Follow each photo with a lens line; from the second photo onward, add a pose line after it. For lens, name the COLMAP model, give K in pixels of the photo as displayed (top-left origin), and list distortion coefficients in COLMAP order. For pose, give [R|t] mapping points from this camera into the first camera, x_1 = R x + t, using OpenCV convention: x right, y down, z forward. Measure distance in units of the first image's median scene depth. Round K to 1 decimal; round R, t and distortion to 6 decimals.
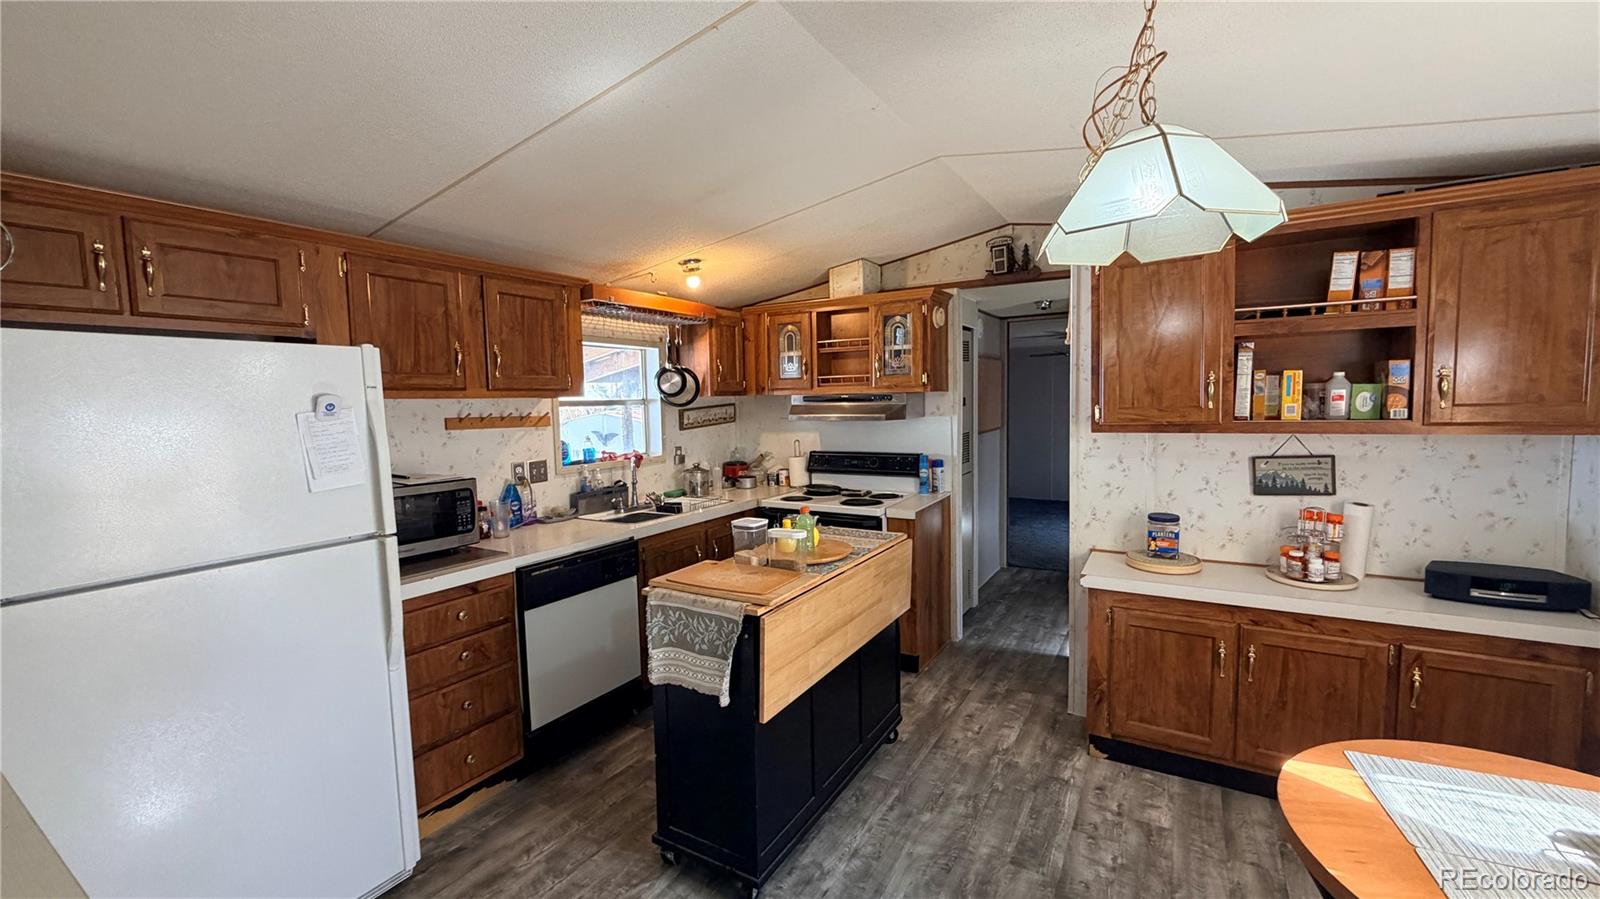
lens RADIAL K [[639.4, 0, 800.0], [0, 639.4, 449.5], [0, 0, 1]] dist [0.000198, 0.000078]
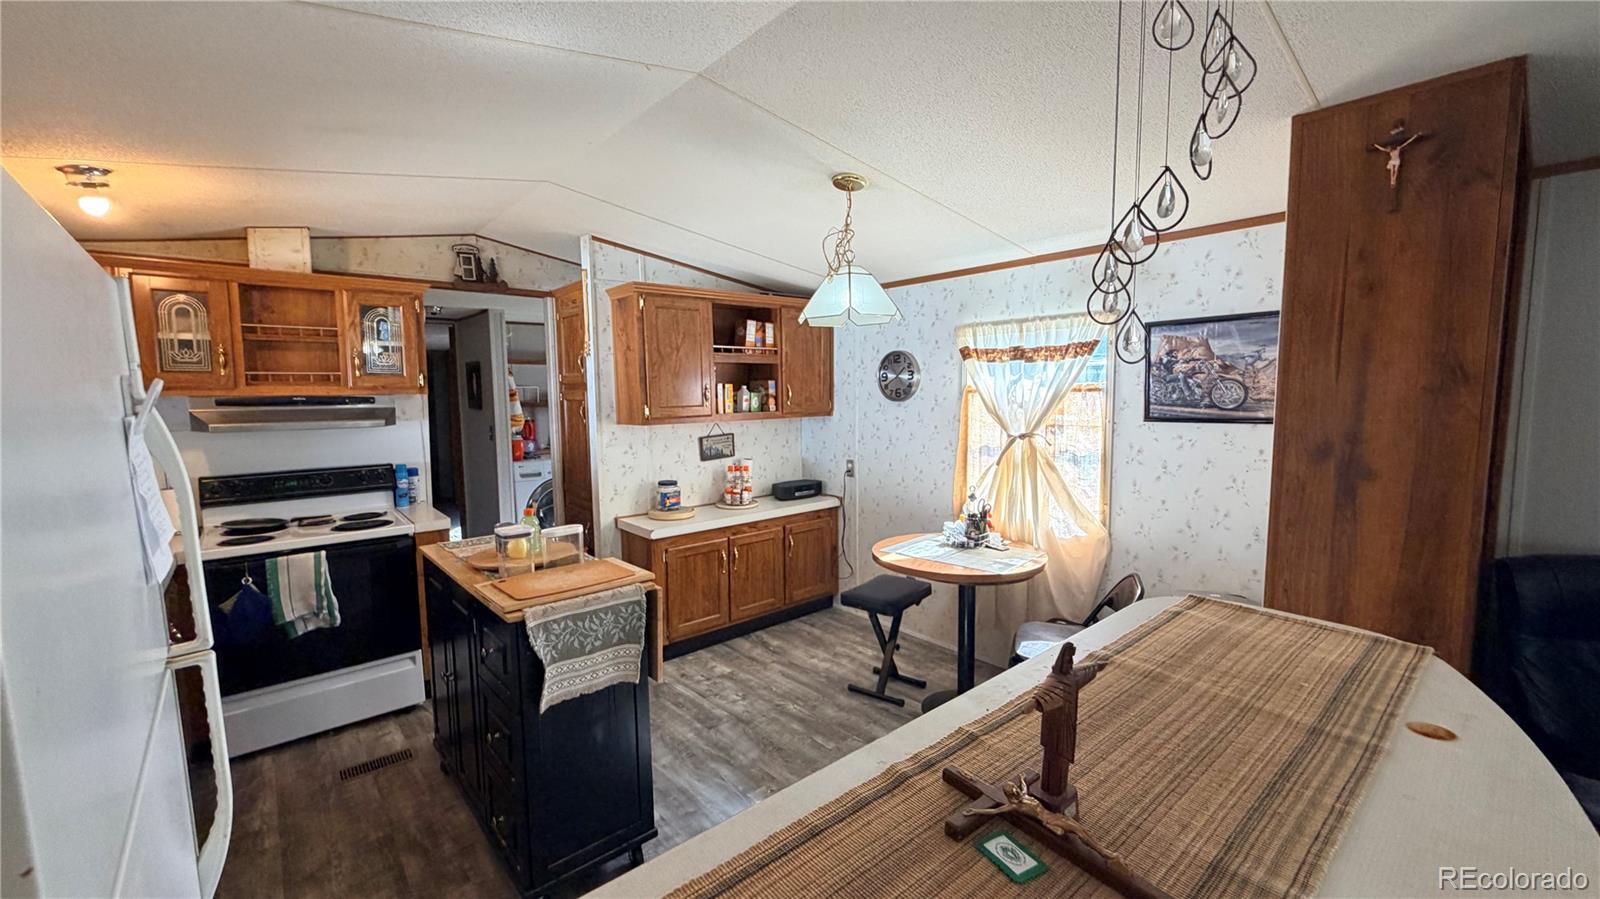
lens RADIAL K [[639.4, 0, 800.0], [0, 639.4, 449.5], [0, 0, 1]] dist [0.000198, 0.000078]
pose [[0.307132, -0.068446, 0.949202, -0.763639], [0.081445, 0.995641, 0.045441, -0.011201], [-0.948175, 0.063351, 0.311368, 0.284058]]
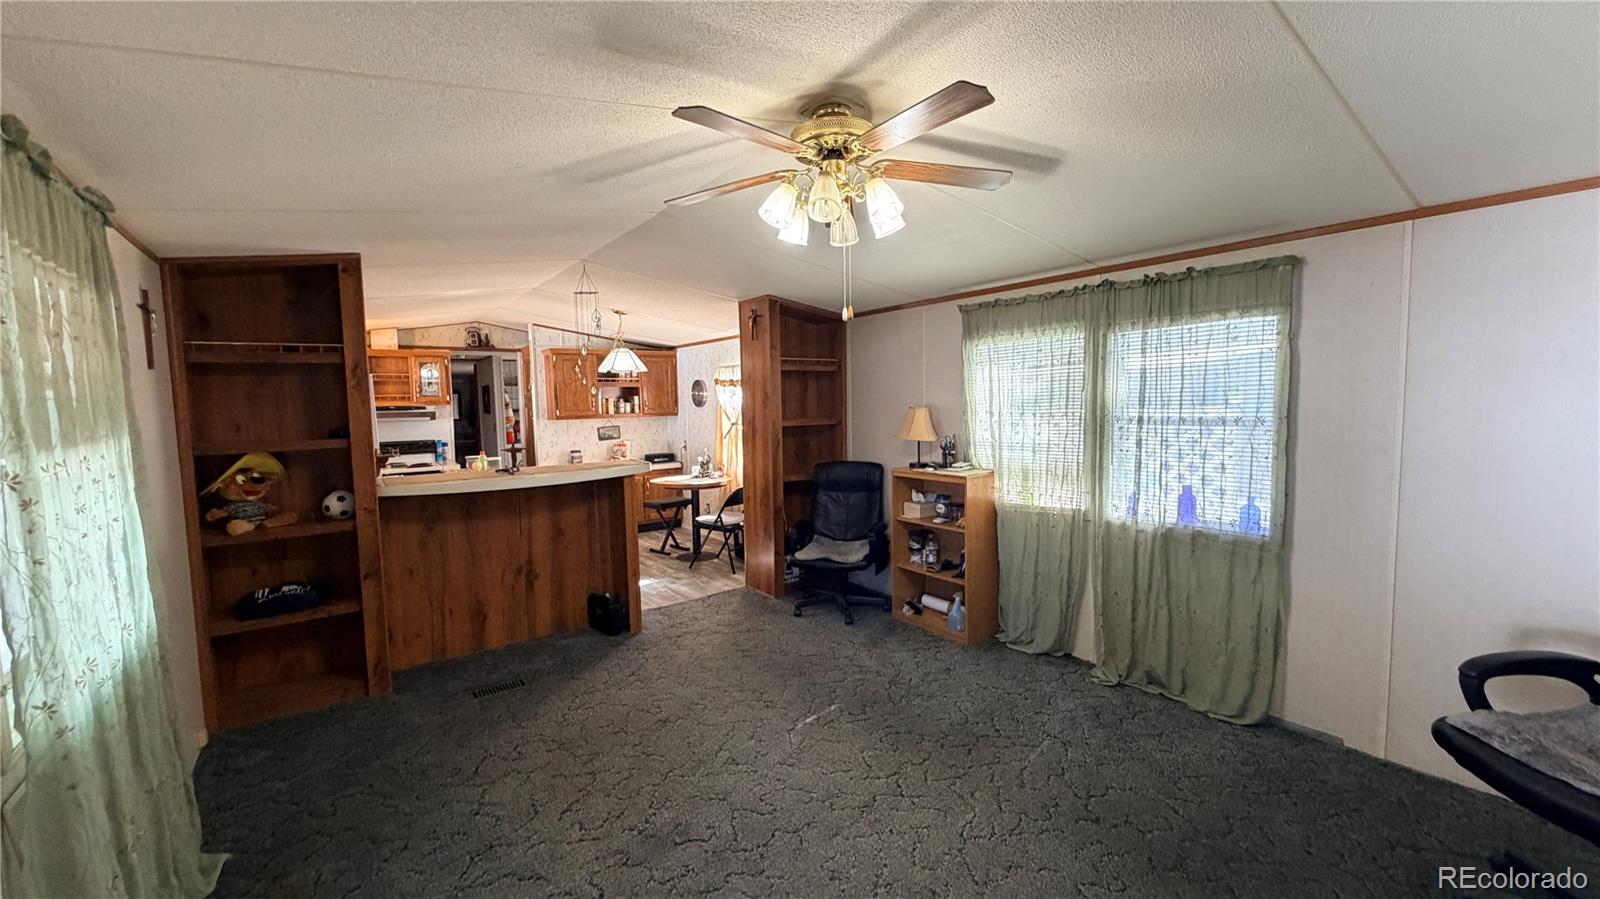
lens RADIAL K [[639.4, 0, 800.0], [0, 639.4, 449.5], [0, 0, 1]] dist [0.000198, 0.000078]
pose [[0.380547, -0.057459, 0.922975, -1.704554], [0.085913, 0.995948, 0.026580, 0.117343], [-0.920762, 0.069181, 0.383941, -0.996325]]
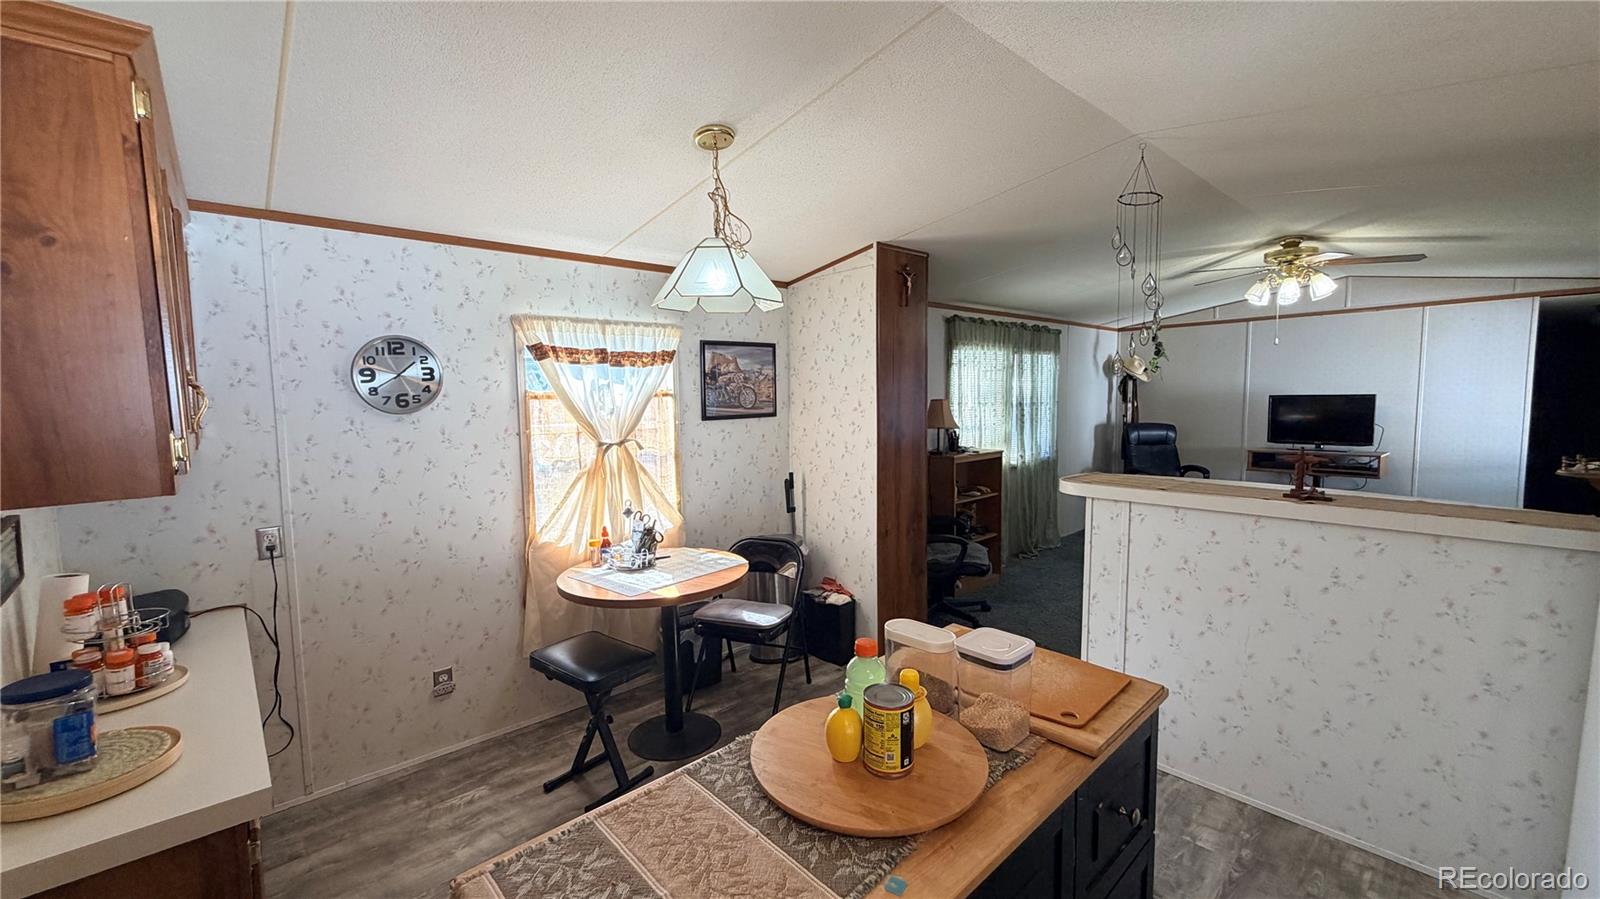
lens RADIAL K [[639.4, 0, 800.0], [0, 639.4, 449.5], [0, 0, 1]] dist [0.000198, 0.000078]
pose [[-0.959056, 0.013755, 0.282881, -0.072966], [0.060261, 0.985859, 0.156364, -0.104938], [-0.276731, 0.167009, -0.946324, 1.355213]]
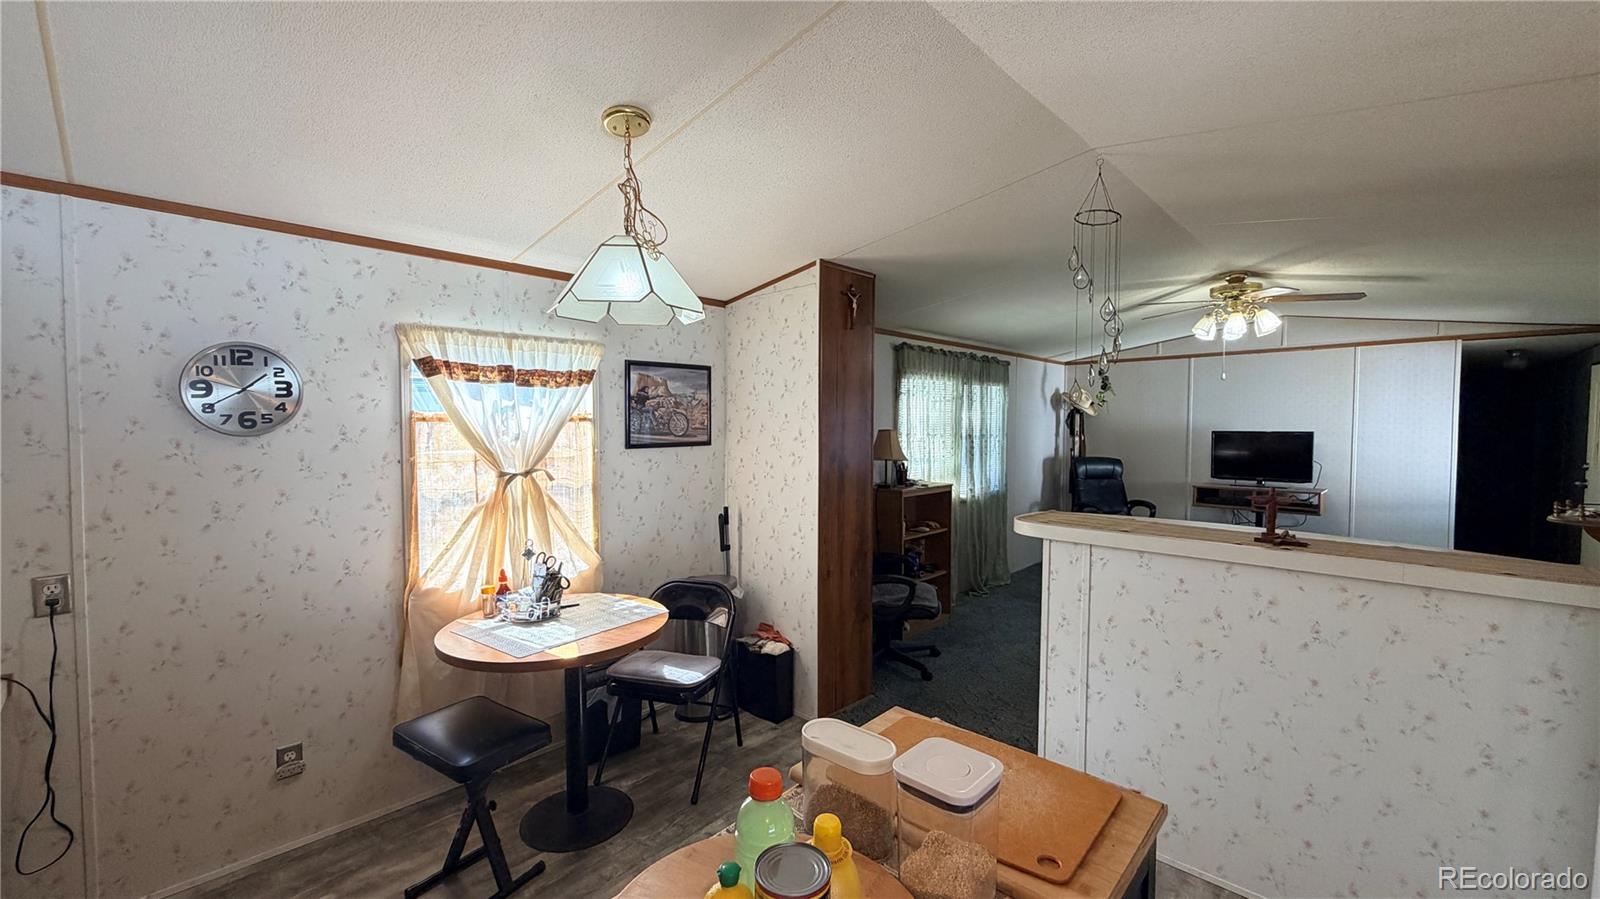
lens RADIAL K [[639.4, 0, 800.0], [0, 639.4, 449.5], [0, 0, 1]] dist [0.000198, 0.000078]
pose [[-0.977720, 0.013457, 0.209482, -0.071830], [0.038259, 0.992652, 0.114799, -0.091067], [-0.206397, 0.120256, -0.971050, 1.228525]]
